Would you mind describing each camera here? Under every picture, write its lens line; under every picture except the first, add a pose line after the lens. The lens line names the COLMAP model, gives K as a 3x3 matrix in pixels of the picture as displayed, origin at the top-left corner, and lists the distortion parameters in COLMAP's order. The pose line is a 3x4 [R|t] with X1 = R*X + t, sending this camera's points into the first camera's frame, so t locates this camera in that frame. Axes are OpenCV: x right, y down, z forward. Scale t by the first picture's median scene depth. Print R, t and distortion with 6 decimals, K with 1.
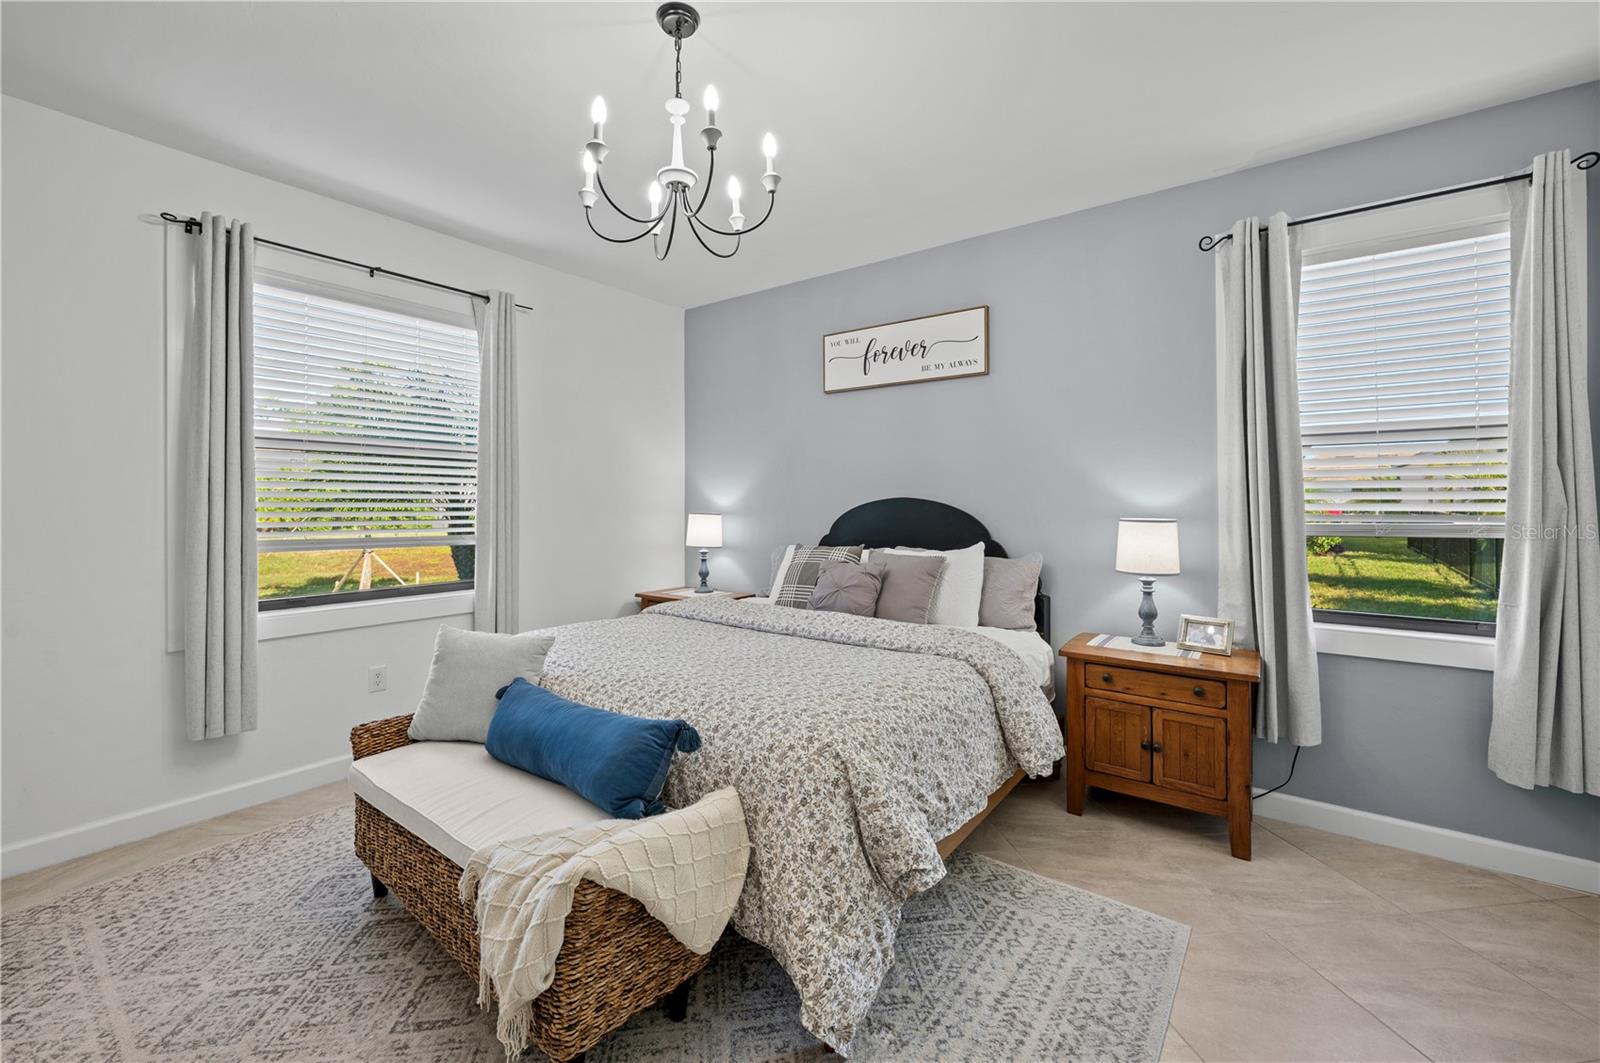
lens RADIAL K [[641.0, 0, 798.8], [0, 641.0, 499.7], [0, 0, 1]] dist [0.001767, 0.000053]
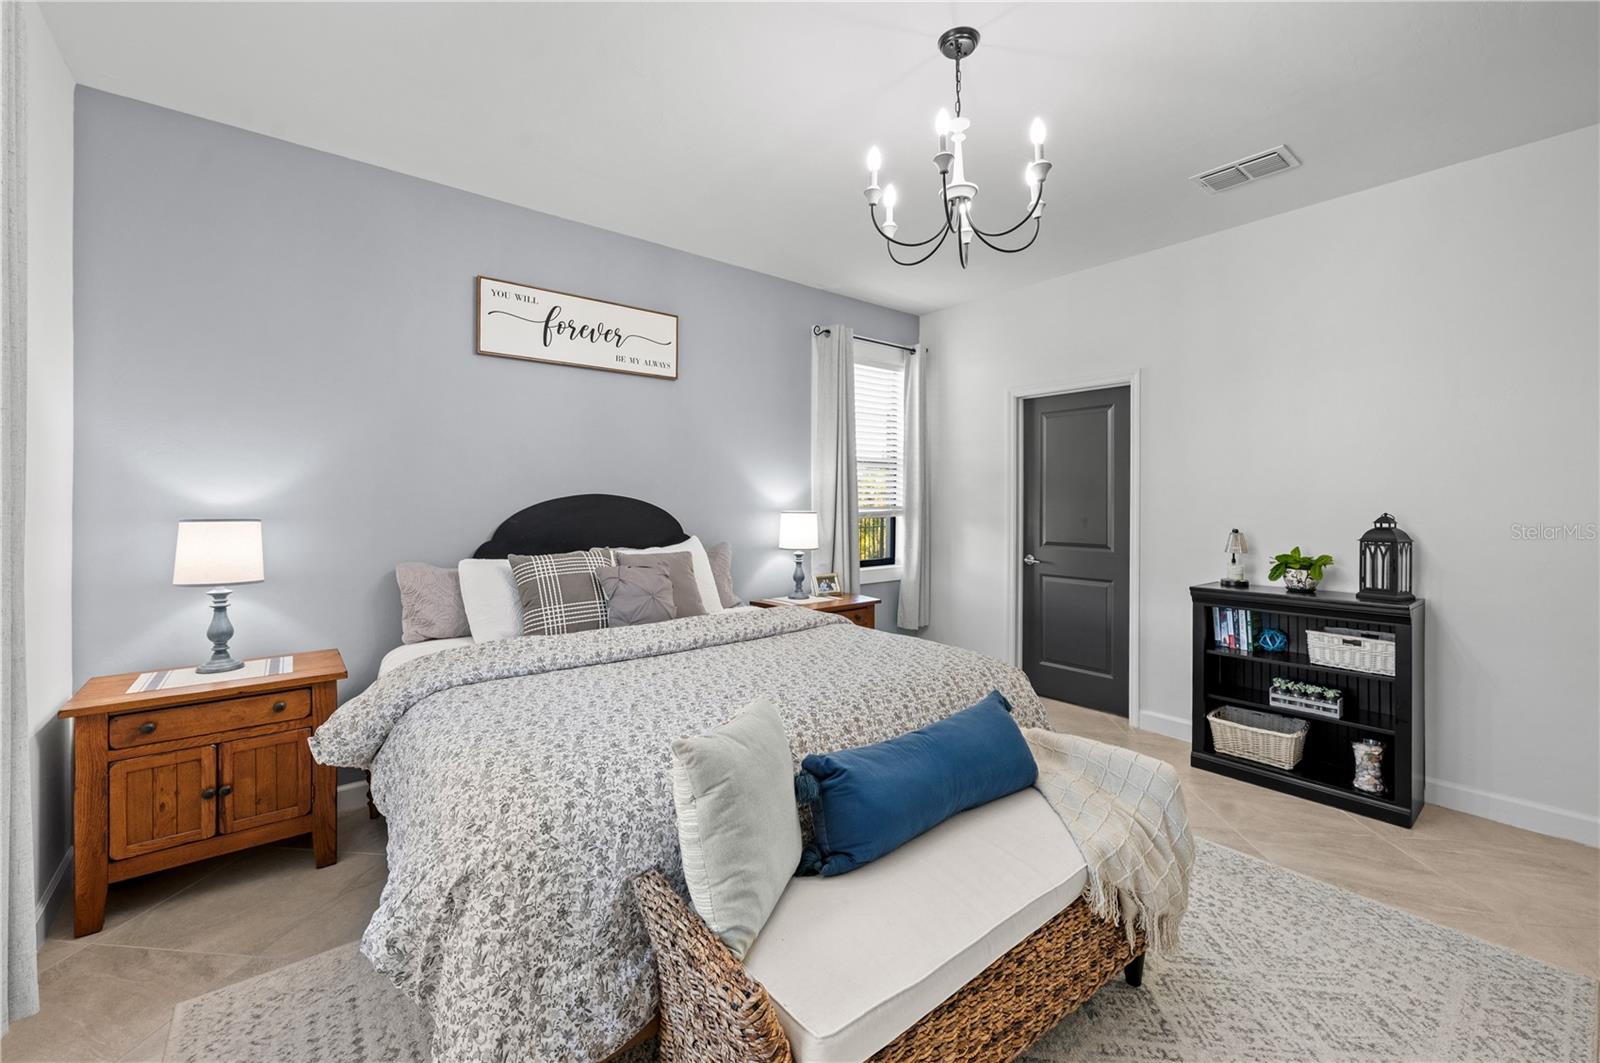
lens RADIAL K [[603.1, 0, 841.5], [0, 603.1, 501.8], [0, 0, 1]] dist [-0.000646, 0.000097]
pose [[0.257966, -0.002511, 0.966151, -0.631196], [-0.003485, 0.999988, 0.003530, 0.003871], [-0.966148, -0.004277, 0.257954, 0.486575]]
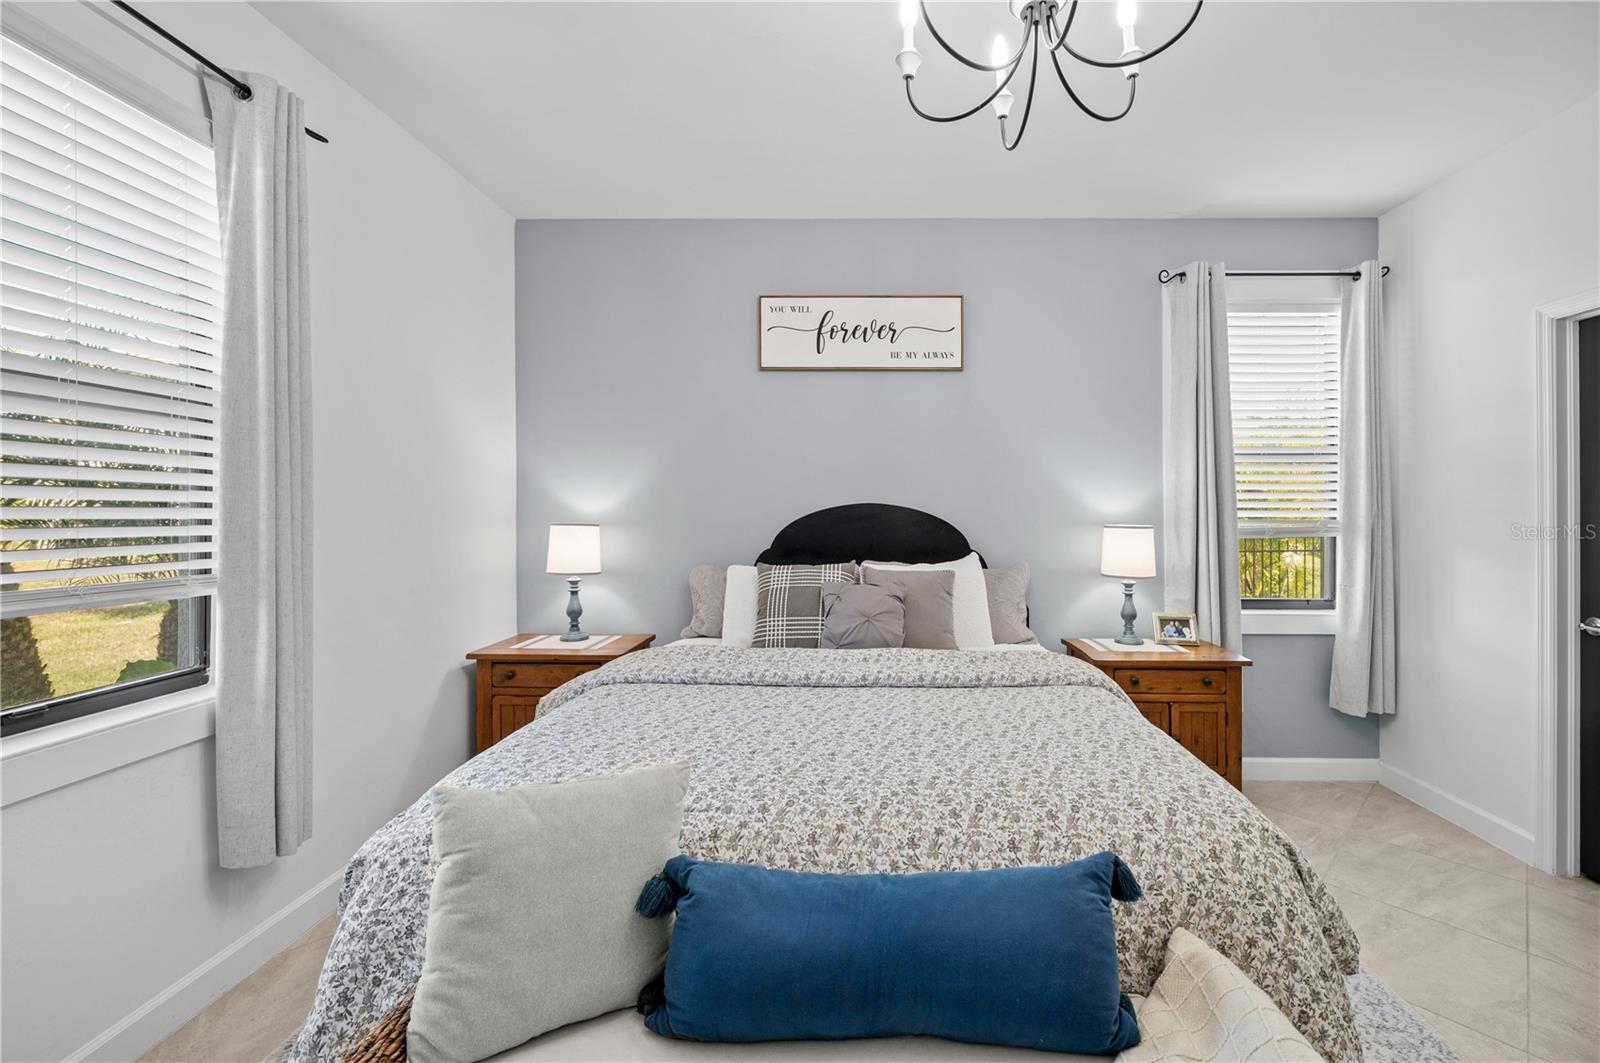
lens RADIAL K [[666.5, 0, 860.8], [0, 666.5, 509.1], [0, 0, 1]] dist [-0.000031, 0.000266]
pose [[0.815753, 0.001767, 0.578398, -0.393430], [-0.005219, 0.999977, 0.004305, 0.000906], [-0.578378, -0.006530, 0.815743, 0.309924]]
